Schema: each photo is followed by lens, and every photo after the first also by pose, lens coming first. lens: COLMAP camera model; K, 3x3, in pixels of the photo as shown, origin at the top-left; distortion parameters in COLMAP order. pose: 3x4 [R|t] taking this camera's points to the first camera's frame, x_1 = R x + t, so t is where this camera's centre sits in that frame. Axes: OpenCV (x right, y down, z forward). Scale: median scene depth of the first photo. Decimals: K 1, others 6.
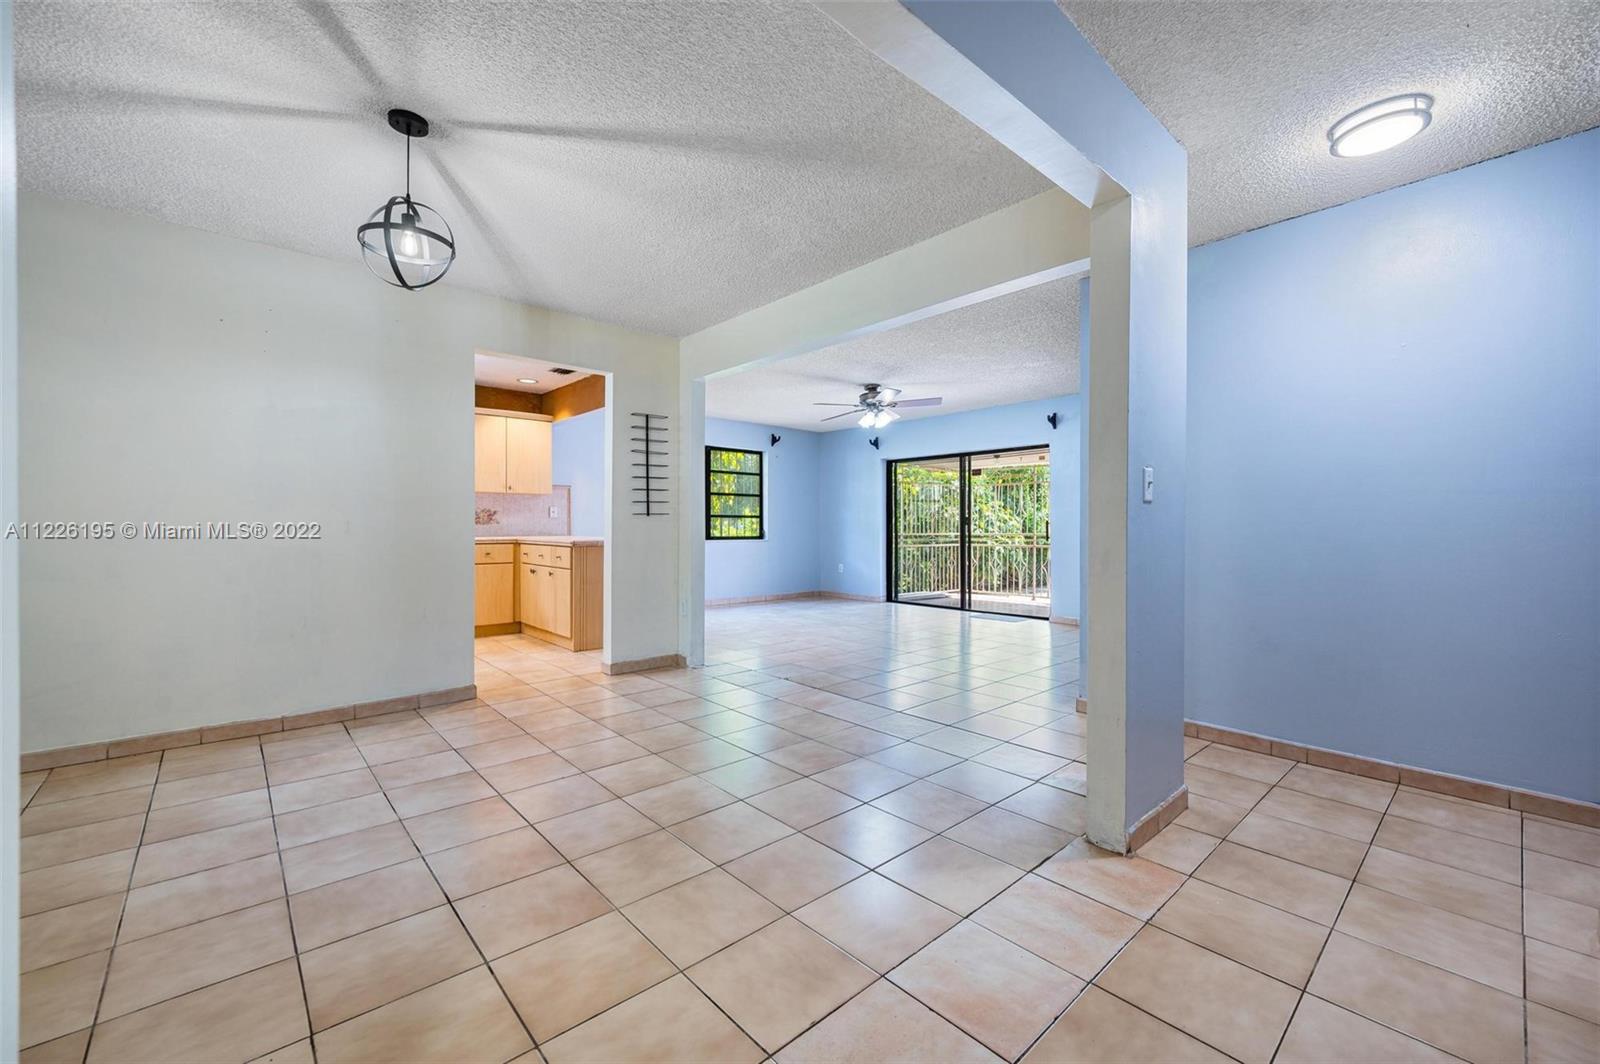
lens RADIAL K [[642.6, 0, 792.9], [0, 642.6, 528.7], [0, 0, 1]] dist [-0.000425, -0.000214]
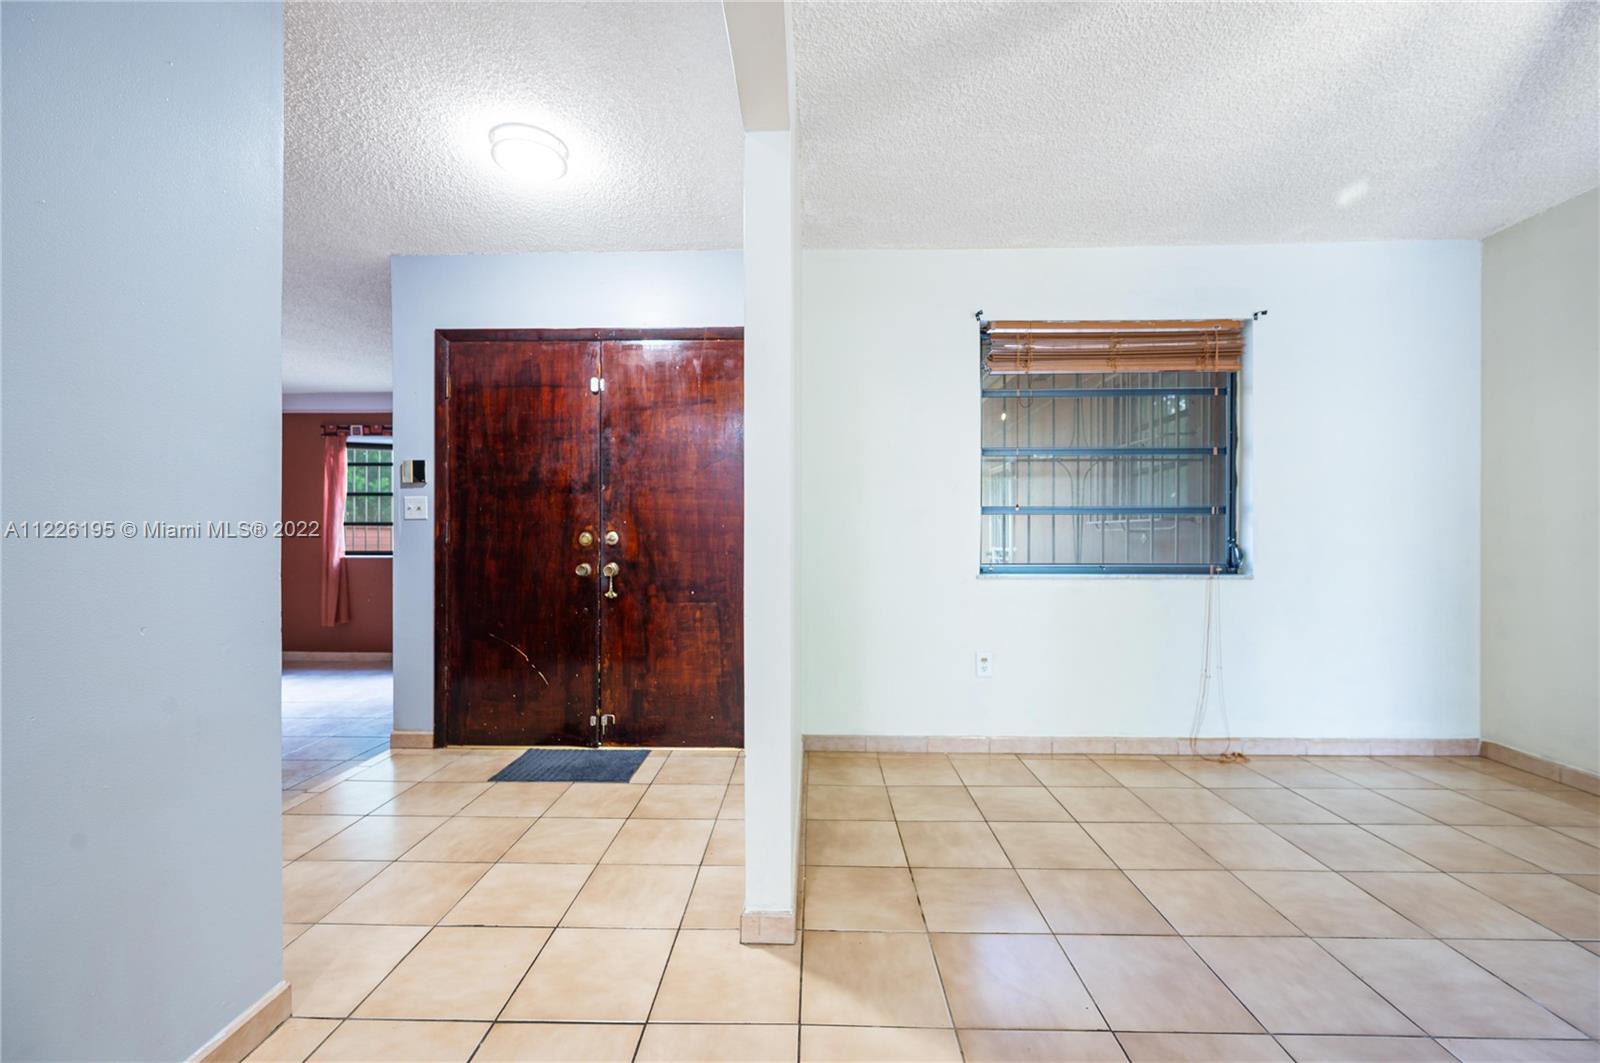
lens RADIAL K [[642.6, 0, 798.4], [0, 642.6, 540.5], [0, 0, 1]] dist [-0.000425, -0.000214]
pose [[-0.674096, 0.002332, -0.738640, 0.098316], [-0.003556, 0.999973, 0.006402, -0.001283], [0.738635, 0.006942, -0.674070, 0.377891]]
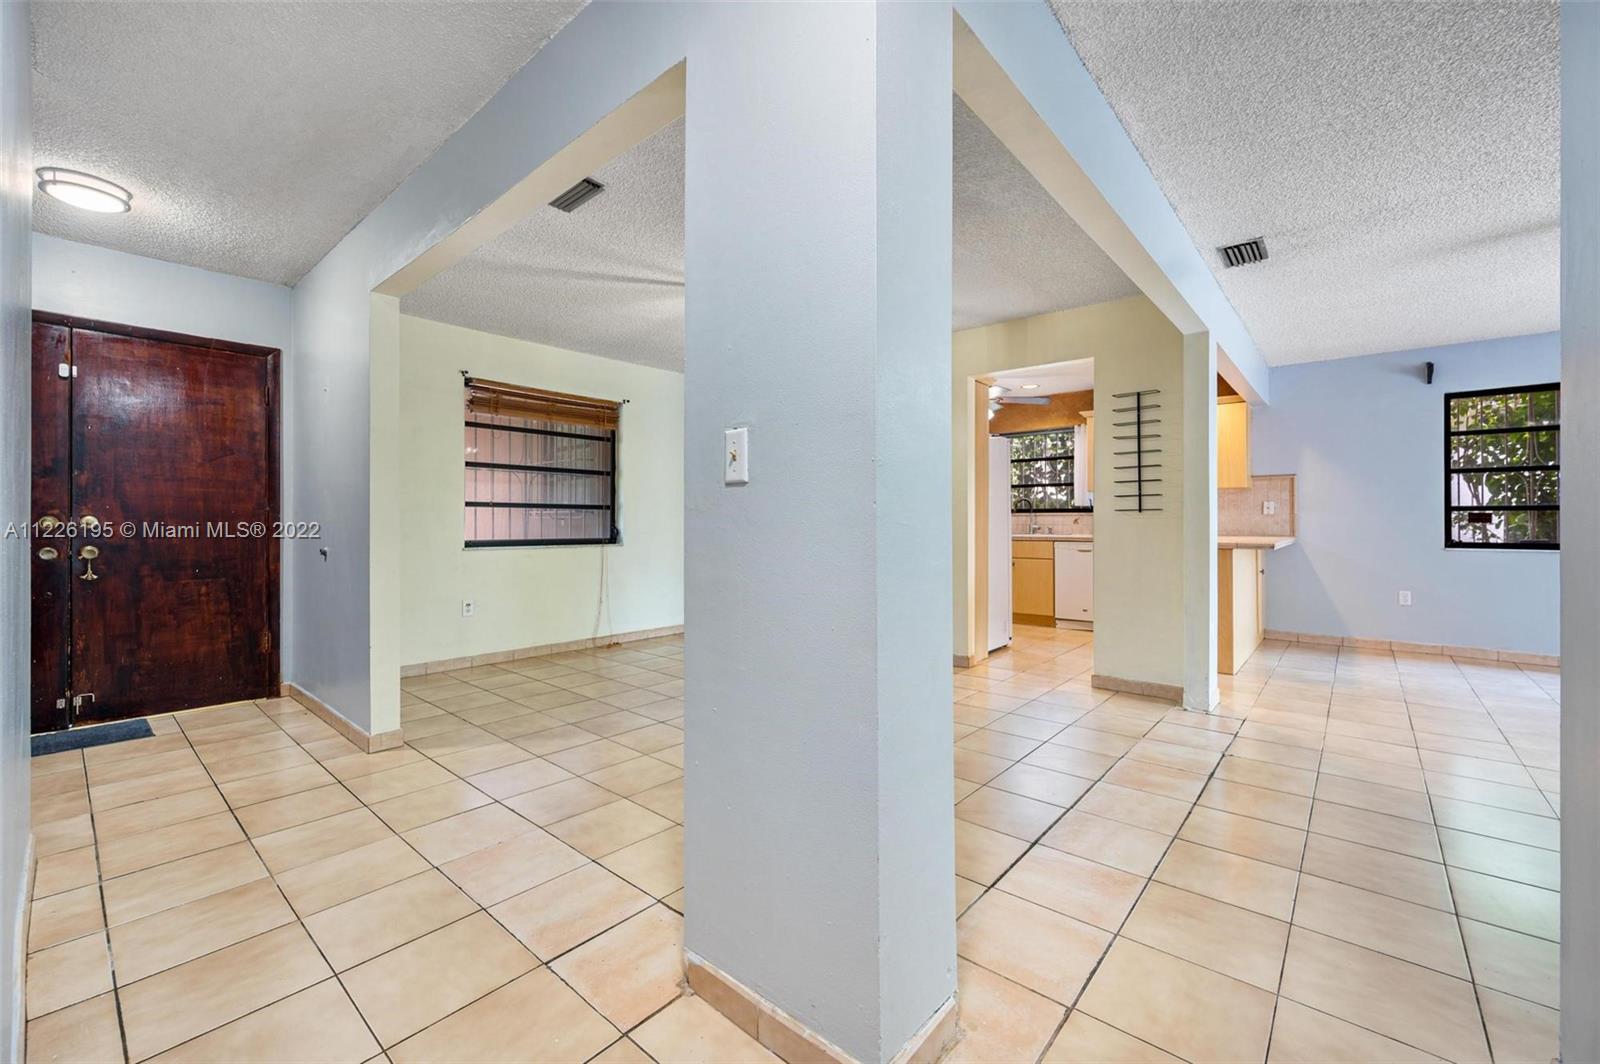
lens RADIAL K [[642.6, 0, 812.8], [0, 642.6, 526.3], [0, 0, 1]] dist [-0.000425, -0.000214]
pose [[0.150590, 0.003453, -0.988590, 0.543417], [-0.006153, 0.999978, 0.002556, -0.000817], [0.988577, 0.005698, 0.150608, 0.448485]]
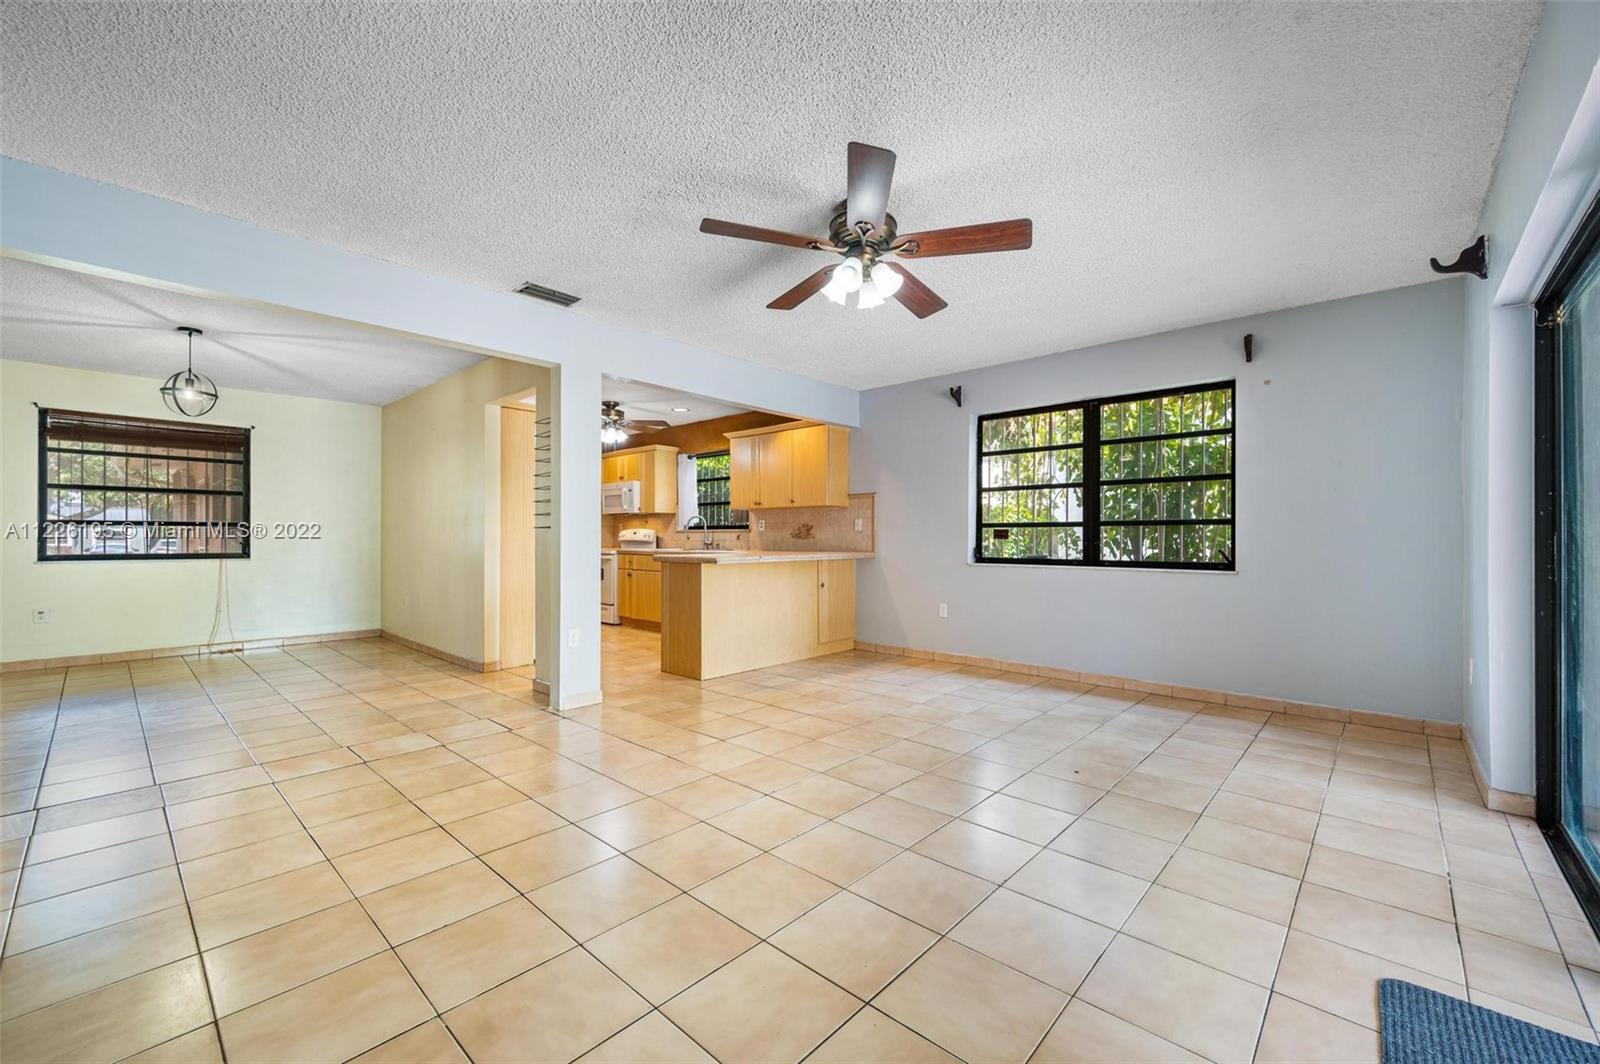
lens RADIAL K [[642.6, 0, 802.1], [0, 642.6, 539.2], [0, 0, 1]] dist [-0.000425, -0.000214]
pose [[0.116690, -0.001252, -0.993168, 0.730404], [-0.006771, 0.999975, -0.002056, -0.006098], [0.993145, 0.006965, 0.116679, 1.251389]]
